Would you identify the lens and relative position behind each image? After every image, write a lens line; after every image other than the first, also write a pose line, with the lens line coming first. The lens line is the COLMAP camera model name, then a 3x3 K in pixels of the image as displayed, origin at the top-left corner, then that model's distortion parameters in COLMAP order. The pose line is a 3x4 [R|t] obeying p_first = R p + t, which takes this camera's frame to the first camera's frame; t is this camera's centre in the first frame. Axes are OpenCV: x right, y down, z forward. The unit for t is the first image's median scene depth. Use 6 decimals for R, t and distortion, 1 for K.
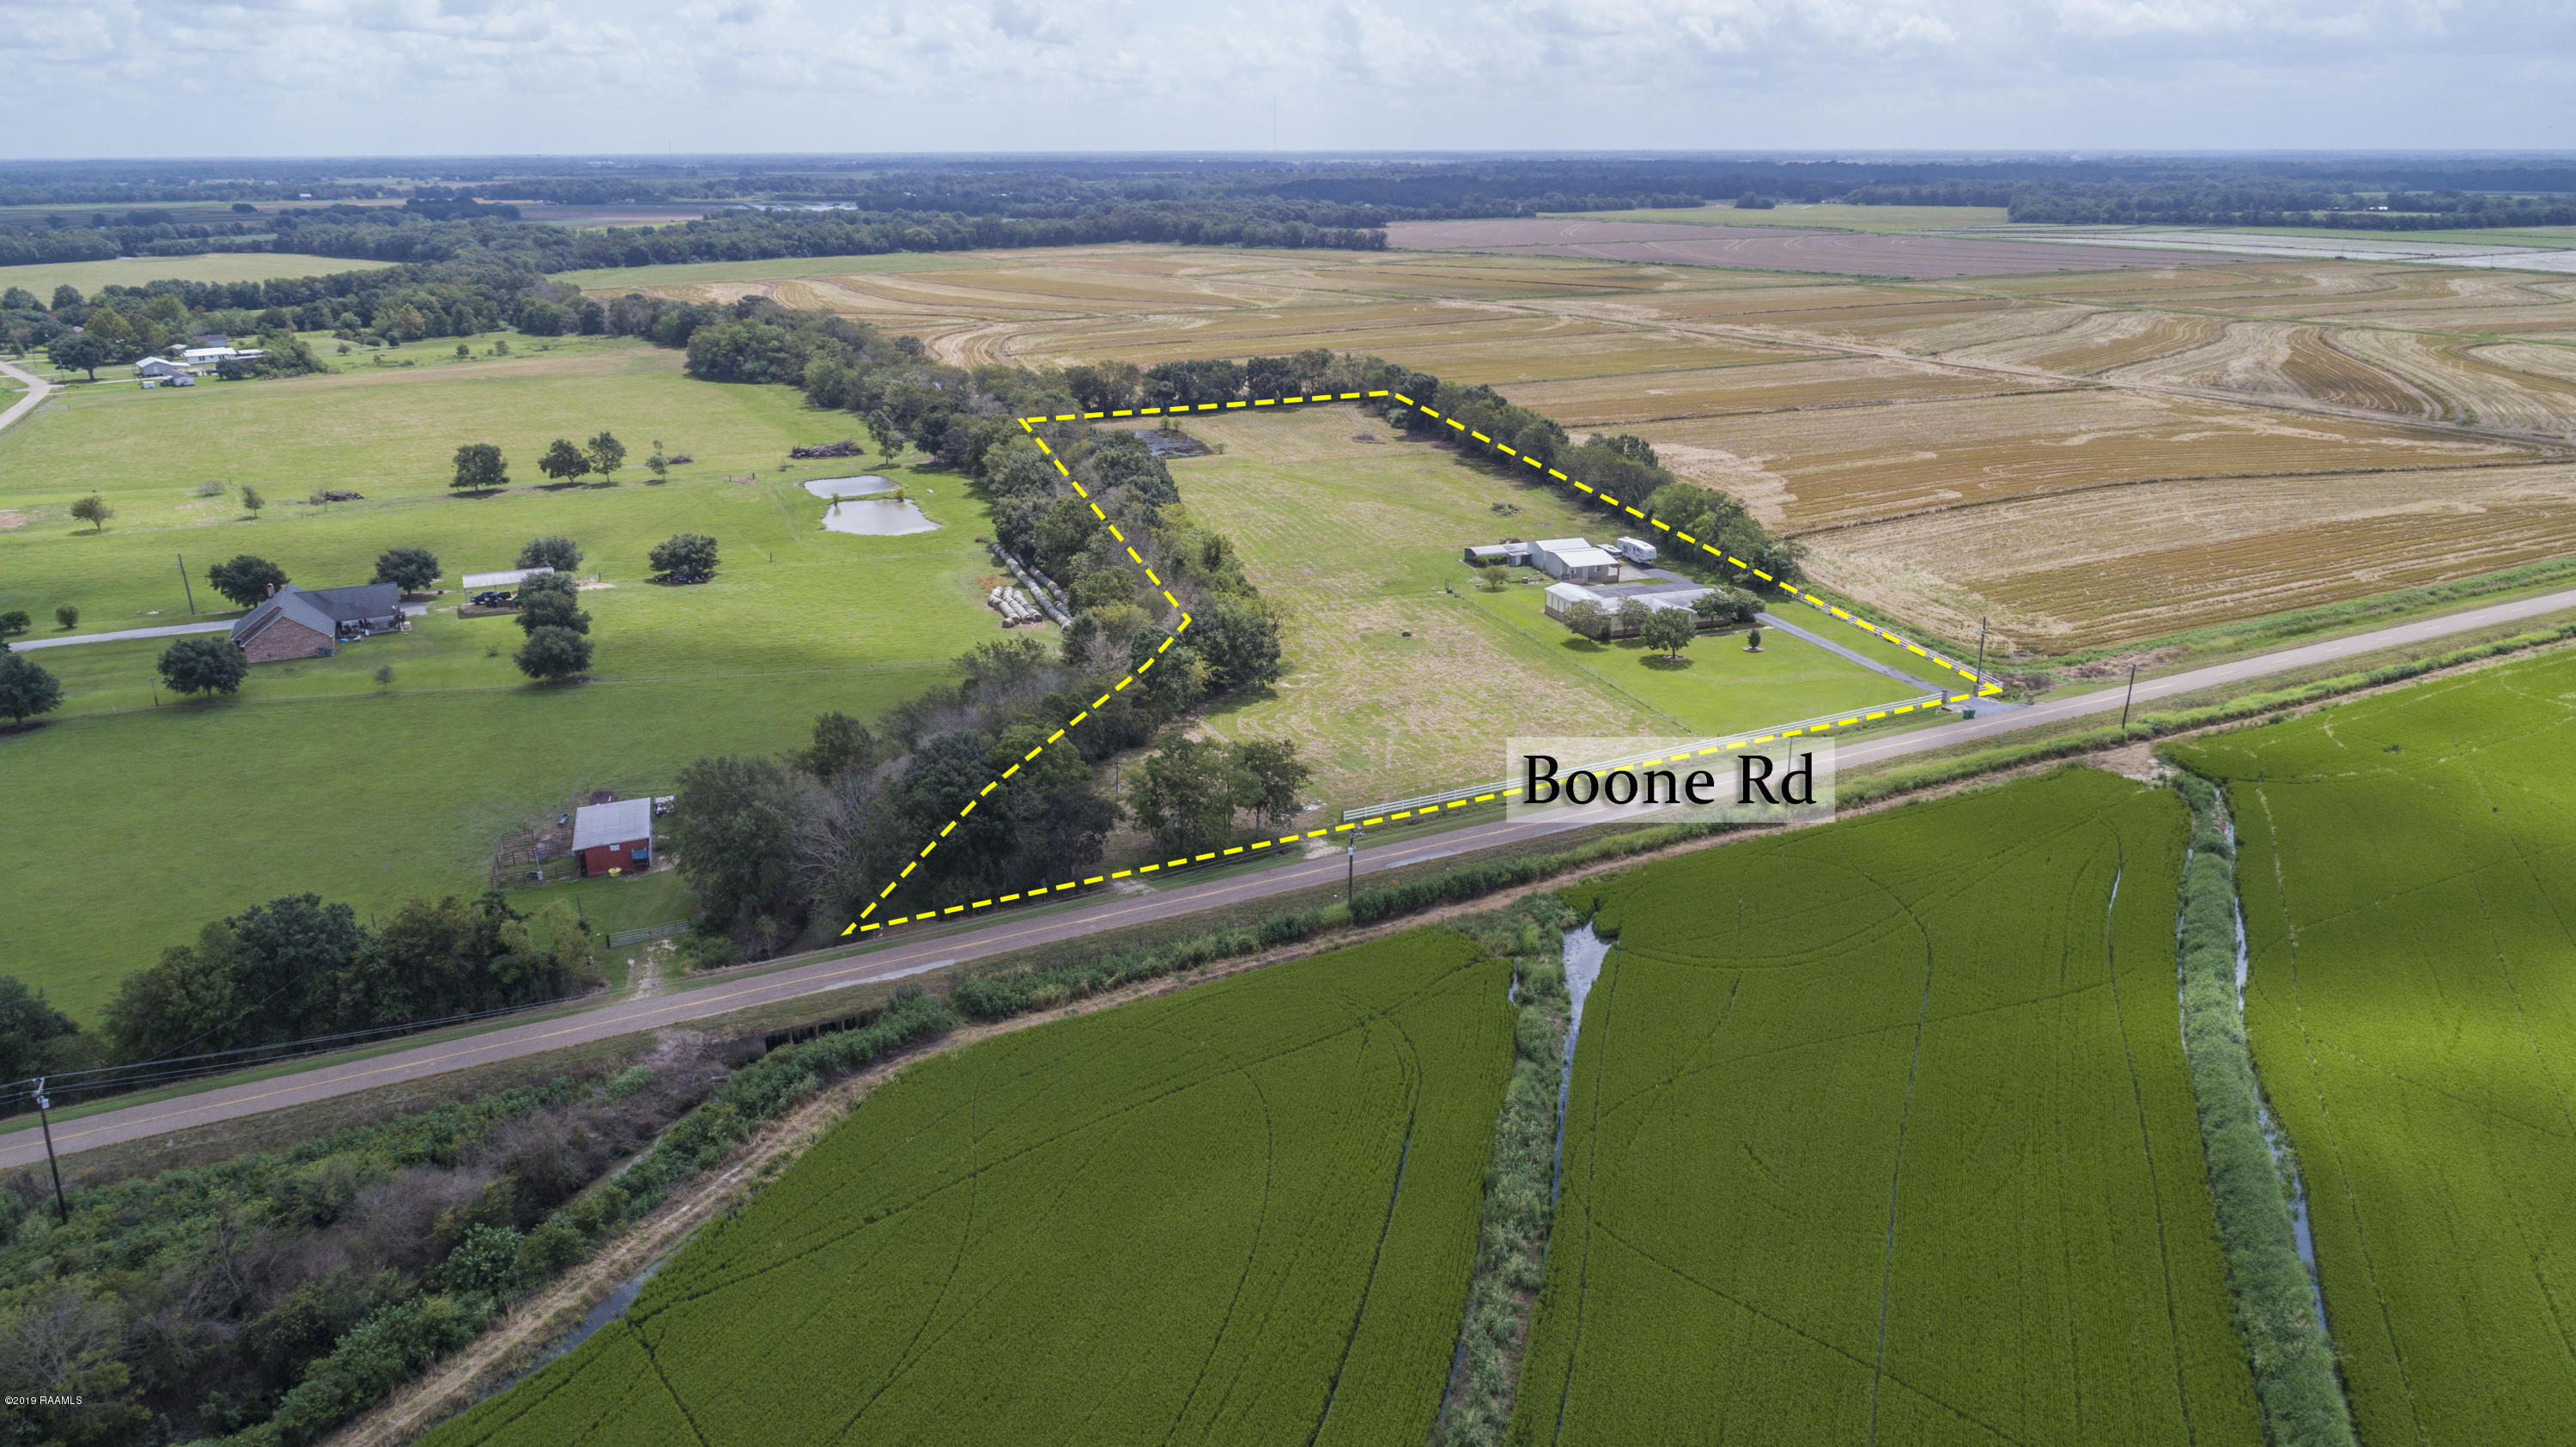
lens RADIAL K [[1737.9, 0, 1291.4], [0, 1737.9, 719.0], [0, 0, 1]] dist [-0.013290, 0.007644]
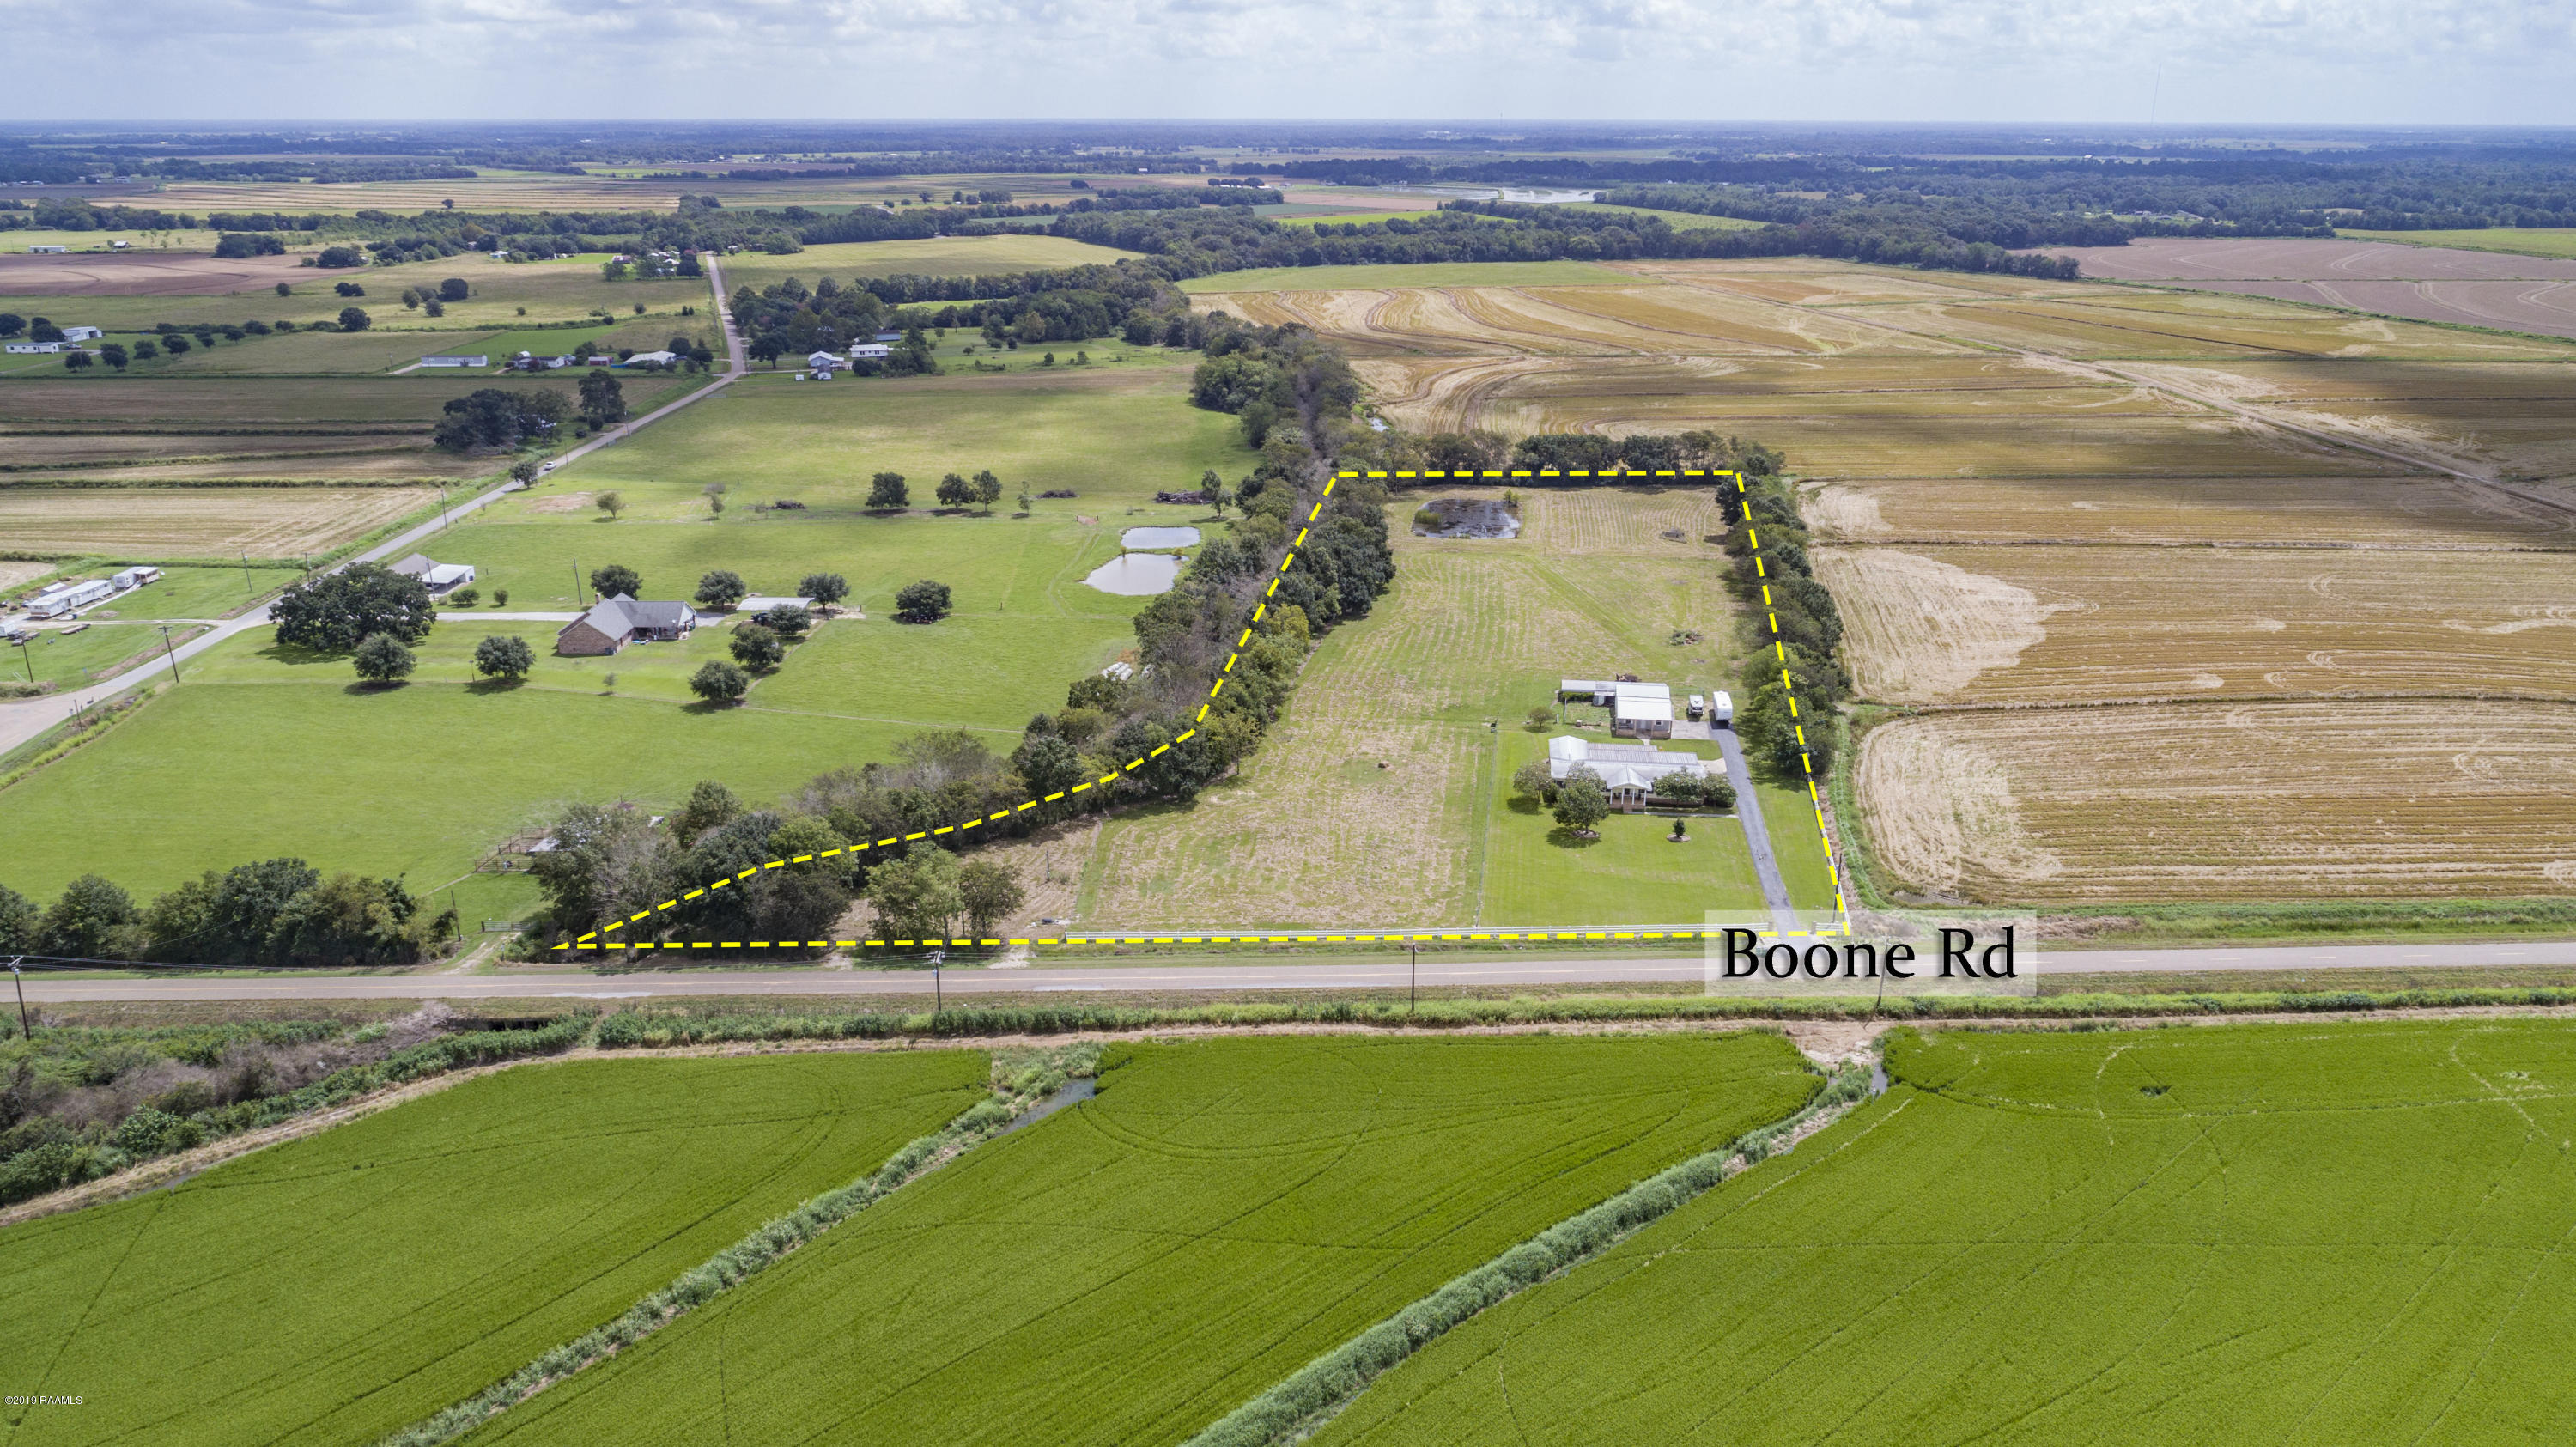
lens RADIAL K [[1761.6, 0, 1298.3], [0, 1761.6, 721.0], [0, 0, 1]] dist [-0.013499, 0.005099]
pose [[0.899290, 0.147680, -0.411665, 0.359094], [-0.141546, 0.988884, 0.045541, -0.091727], [0.413814, 0.017315, 0.910197, -0.004911]]
